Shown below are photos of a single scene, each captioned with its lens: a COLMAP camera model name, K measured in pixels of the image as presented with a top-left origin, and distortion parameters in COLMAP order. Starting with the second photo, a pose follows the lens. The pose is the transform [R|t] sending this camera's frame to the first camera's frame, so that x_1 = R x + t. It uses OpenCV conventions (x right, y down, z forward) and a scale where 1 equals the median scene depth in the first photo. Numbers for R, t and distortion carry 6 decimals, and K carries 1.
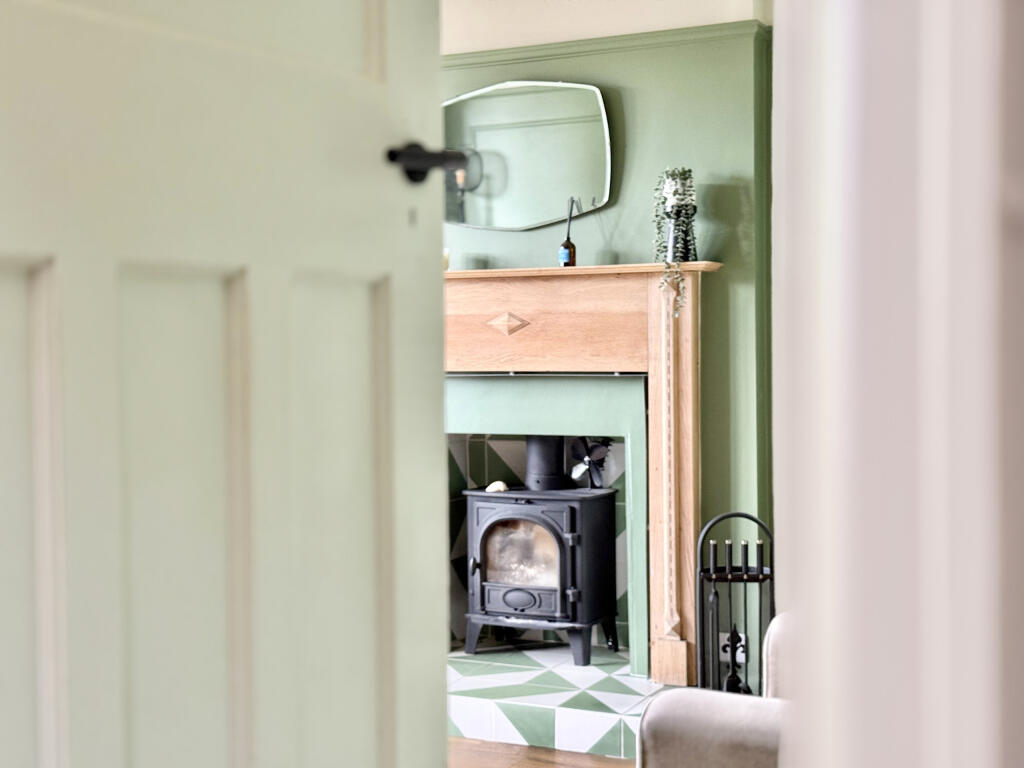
lens RADIAL K [[1426.8, 0, 512.0], [0, 1426.8, 384.0], [0, 0, 1]] dist [0.123240, -0.015492]
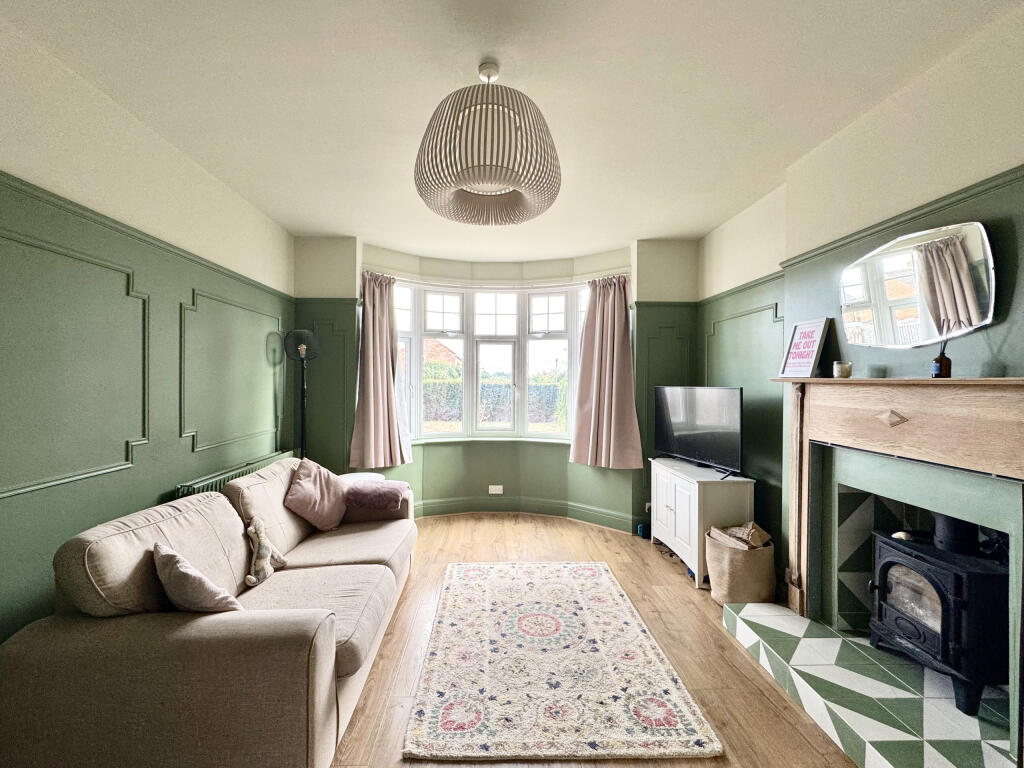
lens RADIAL K [[437.7, 0, 499.0], [0, 437.7, 384.4], [0, 0, 1]] dist [-0.000429, -0.000149]
pose [[0.453073, 0.023986, -0.891151, 0.198350], [-0.042665, 0.999076, 0.005200, -0.062185], [0.890452, 0.035665, 0.453677, 0.503132]]
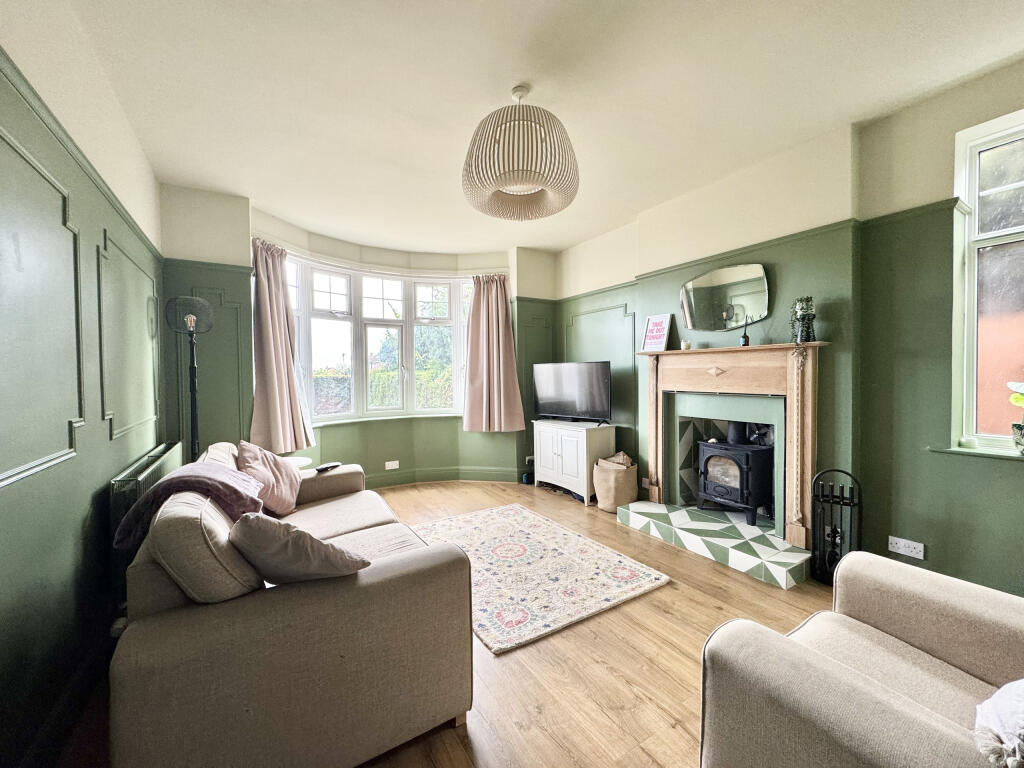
lens RADIAL K [[408.5, 0, 512.0], [0, 408.5, 384.0], [0, 0, 1]] dist [-0.000081, 0.000351]
pose [[0.844768, 0.016670, -0.534873, 0.074026], [-0.018348, 0.999829, 0.002182, -0.018500], [0.534818, 0.007970, 0.844930, 0.272103]]
